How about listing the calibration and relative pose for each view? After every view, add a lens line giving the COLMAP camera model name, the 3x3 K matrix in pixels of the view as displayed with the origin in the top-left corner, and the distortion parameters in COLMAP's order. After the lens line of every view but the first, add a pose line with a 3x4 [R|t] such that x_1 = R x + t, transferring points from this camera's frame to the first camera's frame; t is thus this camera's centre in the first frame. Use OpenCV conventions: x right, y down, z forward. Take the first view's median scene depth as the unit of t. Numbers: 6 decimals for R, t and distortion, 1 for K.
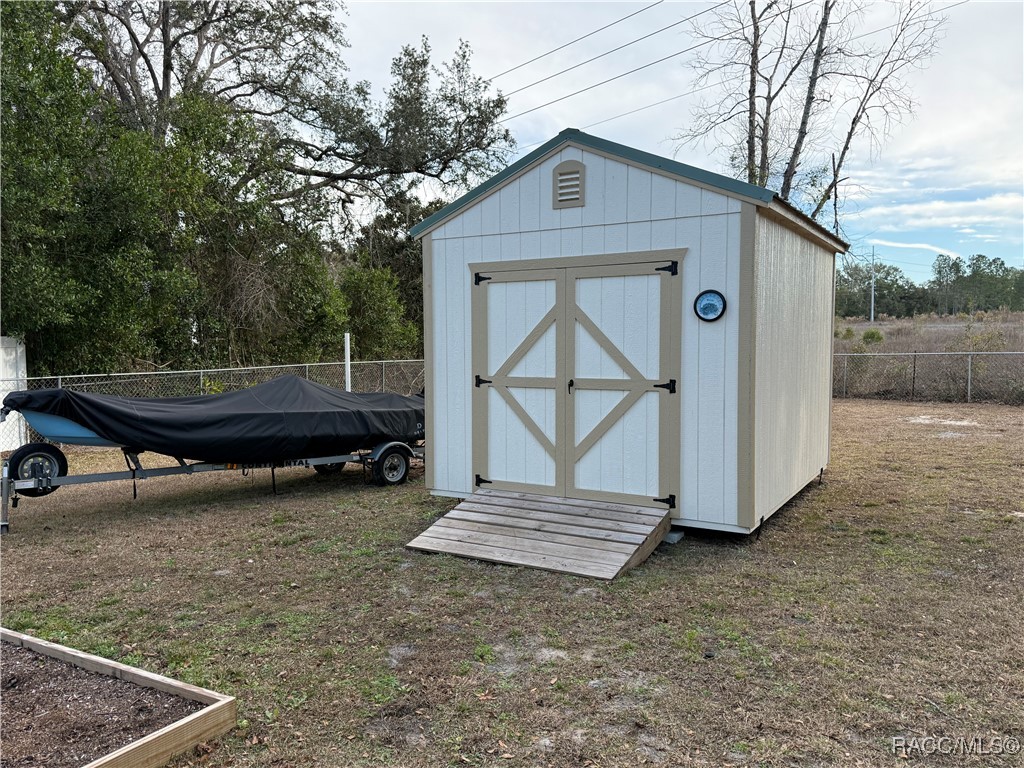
lens RADIAL K [[776.0, 0, 513.4], [0, 776.0, 390.6], [0, 0, 1]] dist [0.069400, -0.117757]
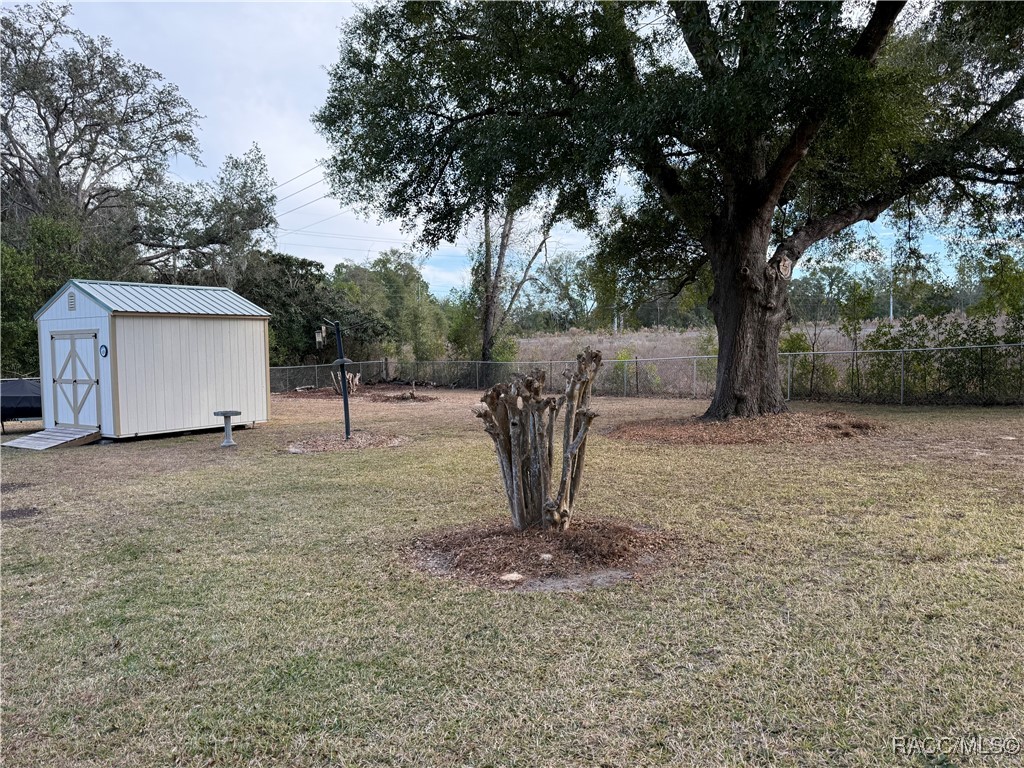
lens RADIAL K [[776.0, 0, 513.4], [0, 776.0, 390.6], [0, 0, 1]] dist [0.069400, -0.117757]
pose [[0.997084, -0.004547, -0.076174, 1.617870], [0.004006, 0.999966, -0.007250, 0.042372], [0.076205, 0.006923, 0.997068, -1.338210]]
